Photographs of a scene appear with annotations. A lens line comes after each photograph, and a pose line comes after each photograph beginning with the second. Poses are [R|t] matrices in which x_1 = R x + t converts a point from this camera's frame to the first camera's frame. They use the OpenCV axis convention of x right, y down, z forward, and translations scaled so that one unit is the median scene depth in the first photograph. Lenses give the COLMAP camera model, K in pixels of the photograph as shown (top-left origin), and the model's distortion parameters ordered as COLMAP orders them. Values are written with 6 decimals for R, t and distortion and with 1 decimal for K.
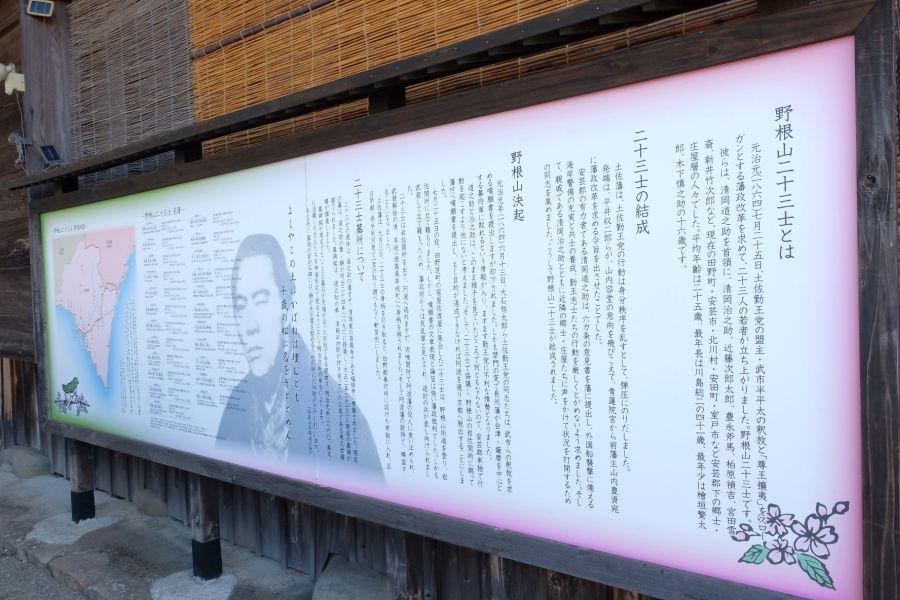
lens RADIAL K [[715.8, 0, 450.5], [0, 715.8, 299.7], [0, 0, 1]] dist [0.002965, 0.000941]
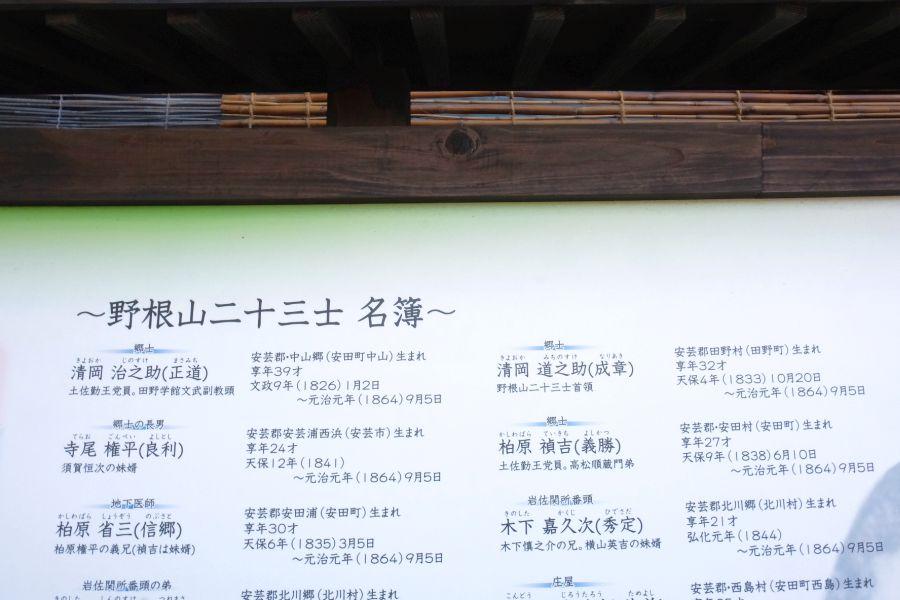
lens RADIAL K [[715.8, 0, 450.0], [0, 715.8, 299.8], [0, 0, 1]] dist [0.002965, 0.000941]
pose [[0.748122, 0.091791, 0.657182, -0.545847], [0.006777, 0.989278, -0.145890, -0.099652], [-0.663527, 0.113597, 0.739478, 0.861673]]
